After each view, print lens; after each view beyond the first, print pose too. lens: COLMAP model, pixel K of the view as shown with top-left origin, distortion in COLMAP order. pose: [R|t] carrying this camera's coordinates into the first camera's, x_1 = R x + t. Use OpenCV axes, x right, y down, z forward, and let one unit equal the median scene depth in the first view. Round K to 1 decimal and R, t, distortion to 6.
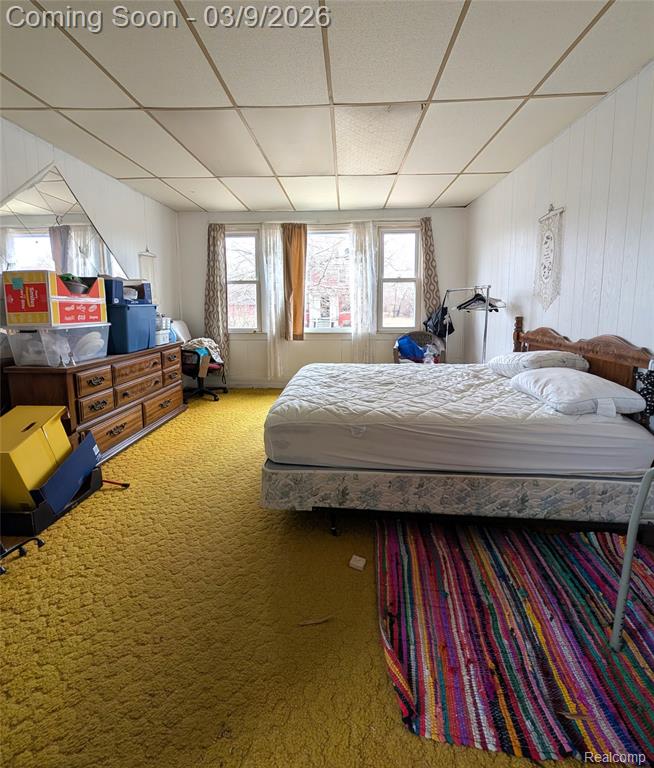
lens RADIAL K [[328.2, 0, 331.1], [0, 328.2, 337.2], [0, 0, 1]] dist [-0.000678, 0.000102]
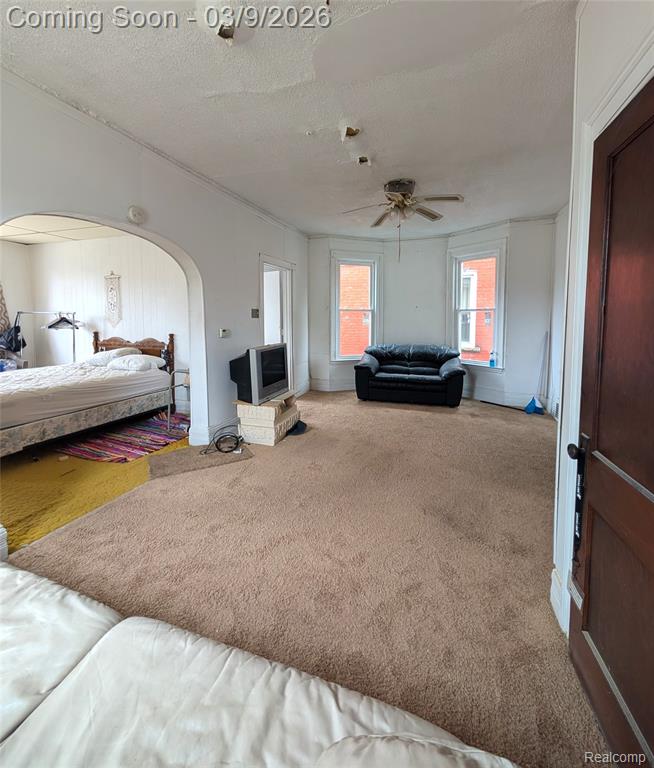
lens RADIAL K [[328.2, 0, 331.1], [0, 328.2, 337.2], [0, 0, 1]] dist [-0.000678, 0.000102]
pose [[0.272266, -0.050762, 0.960882, -0.783158], [0.089684, 0.995599, 0.027184, 0.029217], [-0.958033, 0.078775, 0.275620, -0.666867]]
